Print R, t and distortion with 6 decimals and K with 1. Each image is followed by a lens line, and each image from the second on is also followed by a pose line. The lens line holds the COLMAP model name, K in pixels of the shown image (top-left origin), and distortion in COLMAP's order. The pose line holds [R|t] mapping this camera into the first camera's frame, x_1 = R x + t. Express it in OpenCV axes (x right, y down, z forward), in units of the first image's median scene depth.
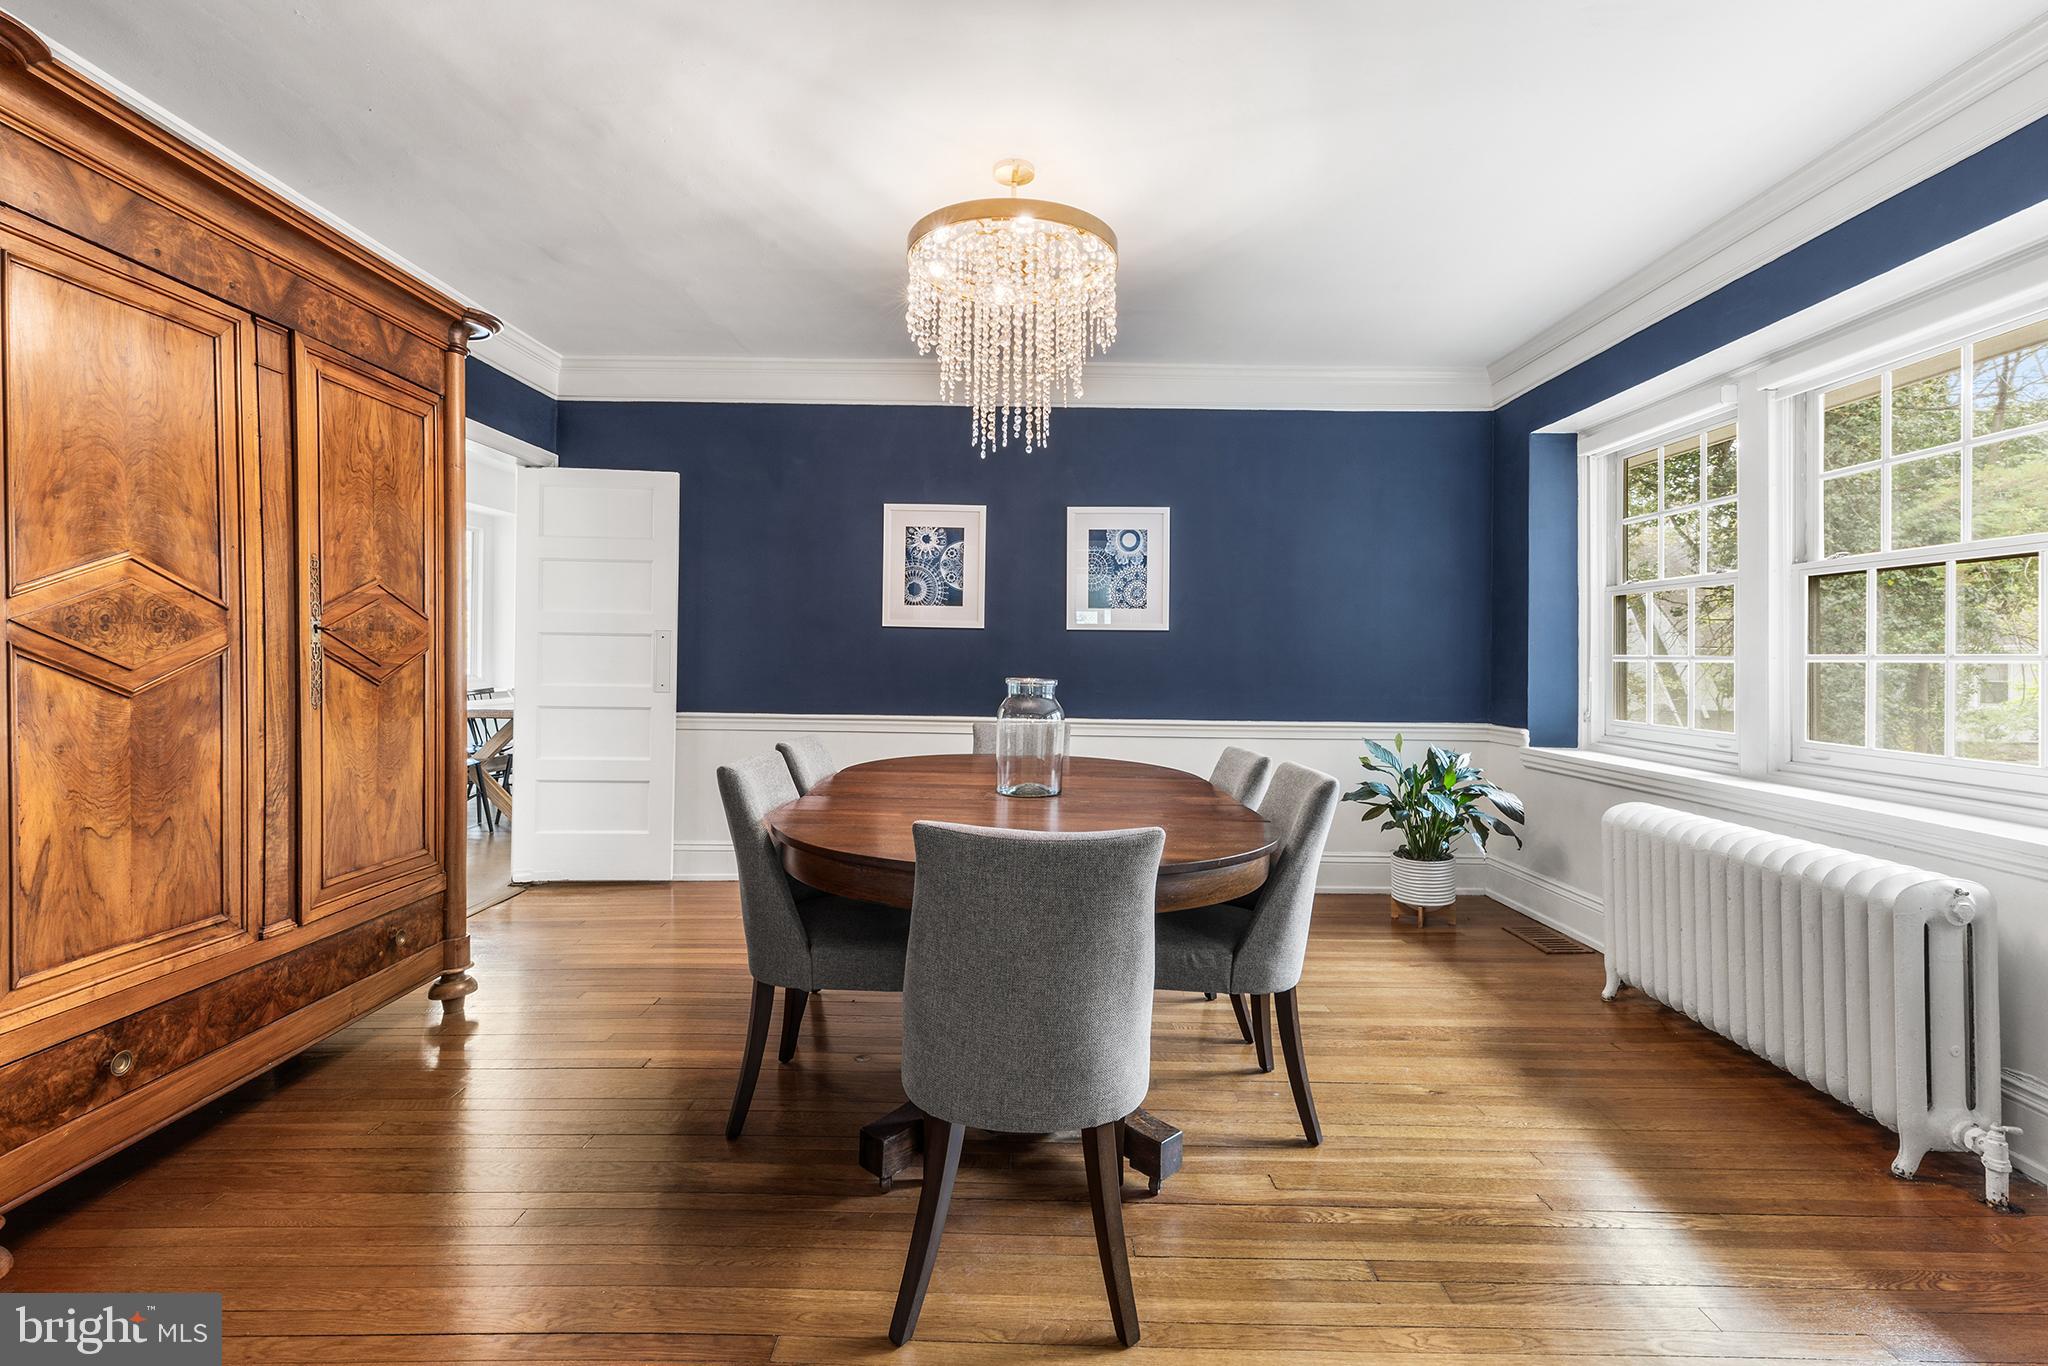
lens RADIAL K [[927.7, 0, 1028.1], [0, 927.7, 656.9], [0, 0, 1]] dist [0.002473, 0.000489]
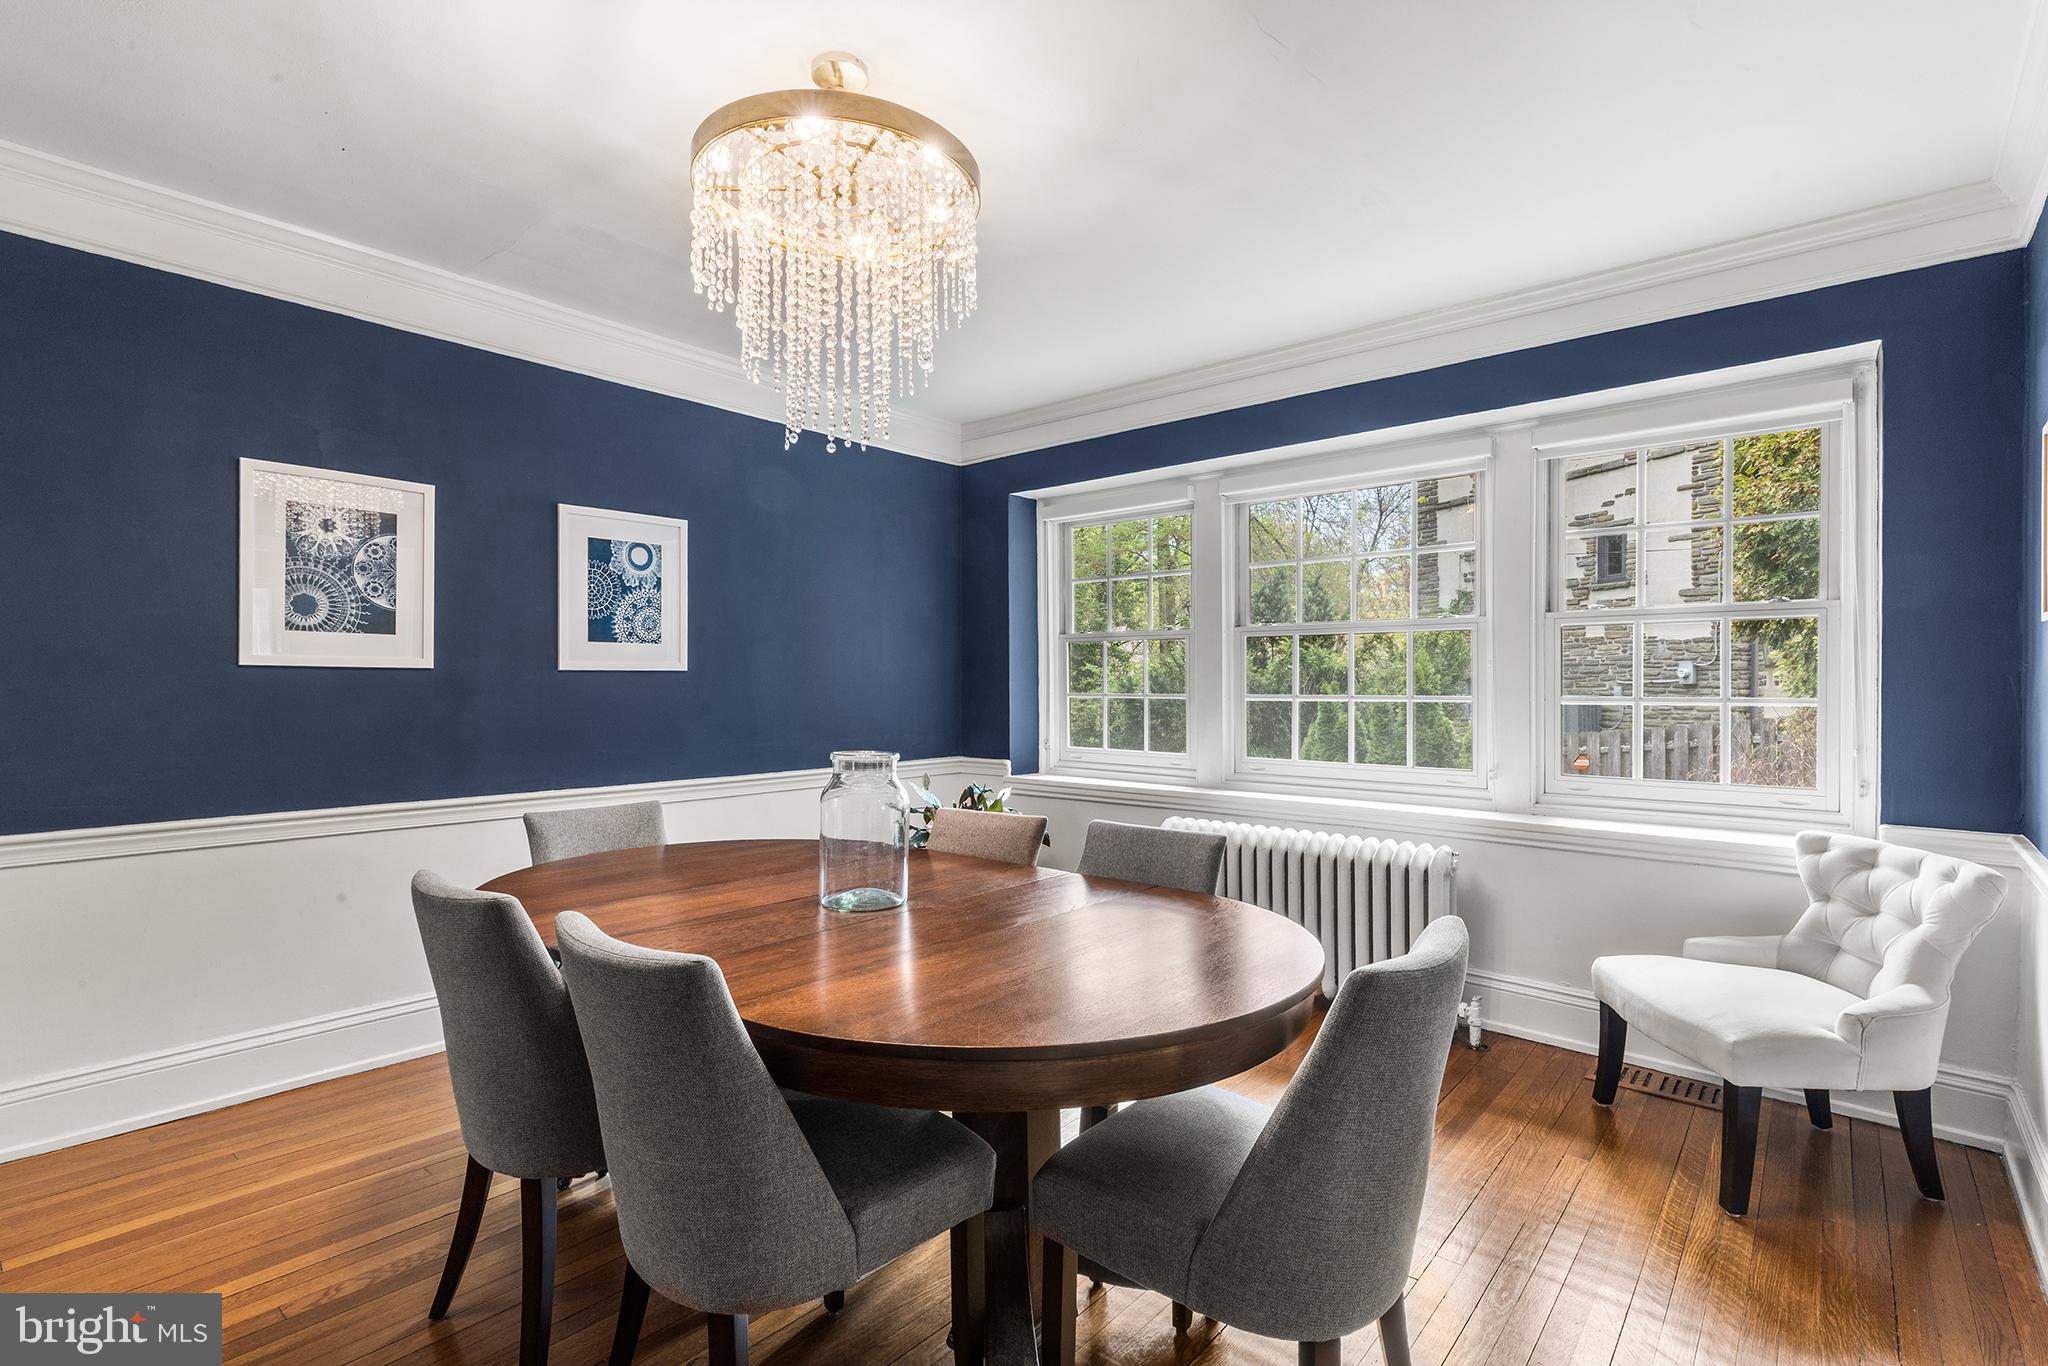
lens RADIAL K [[941.9, 0, 1024.0], [0, 941.9, 683.0], [0, 0, 1]] dist [-0.000004, -0.000092]
pose [[0.650408, -0.012331, 0.759485, -0.287608], [0.009118, 0.999923, 0.008427, -0.022015], [-0.759530, 0.001444, 0.650471, 0.232613]]
